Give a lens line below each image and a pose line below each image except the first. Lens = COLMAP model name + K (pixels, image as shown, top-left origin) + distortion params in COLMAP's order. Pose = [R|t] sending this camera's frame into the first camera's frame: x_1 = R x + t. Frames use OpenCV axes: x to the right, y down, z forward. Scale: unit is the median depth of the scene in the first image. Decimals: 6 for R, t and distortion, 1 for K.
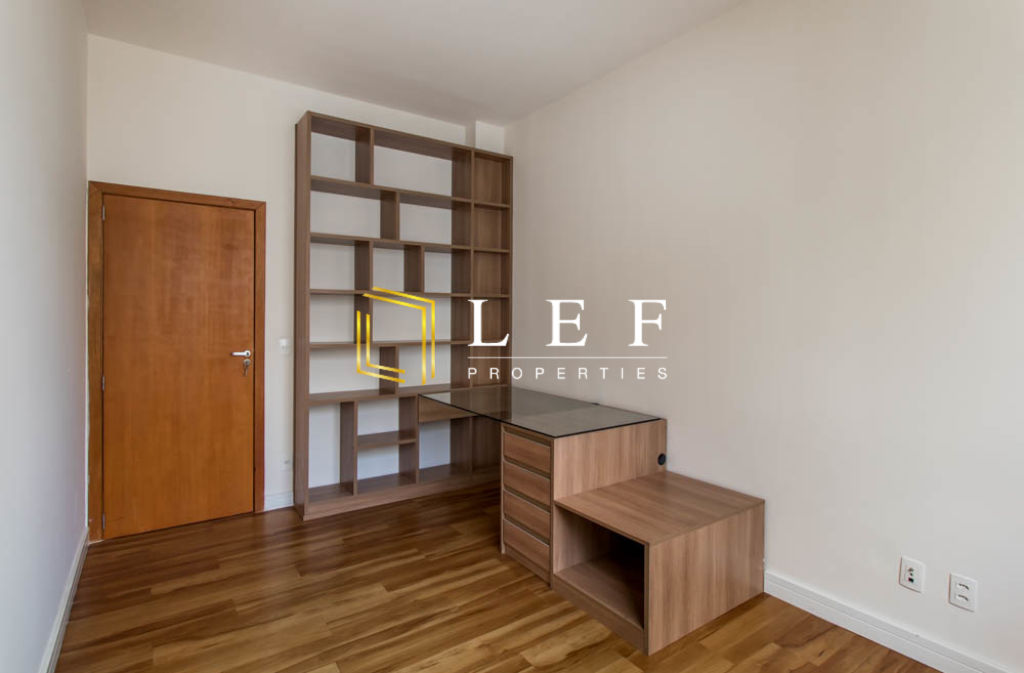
lens RADIAL K [[525.4, 0, 510.9], [0, 525.4, 332.6], [0, 0, 1]] dist [0.000861, -0.002470]
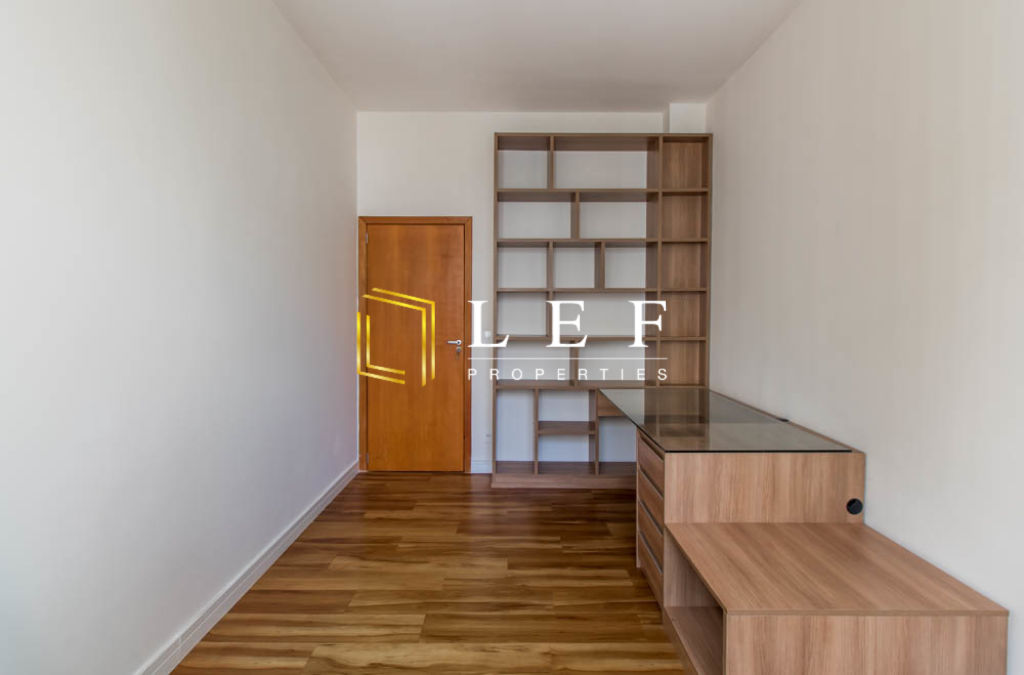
lens RADIAL K [[482.4, 0, 513.3], [0, 482.4, 332.2], [0, 0, 1]] dist [0.000442, 0.000212]
pose [[0.813837, 0.023516, -0.580618, 0.275631], [-0.017275, 0.999718, 0.016276, -0.004902], [0.580837, -0.003216, 0.814014, 0.170464]]
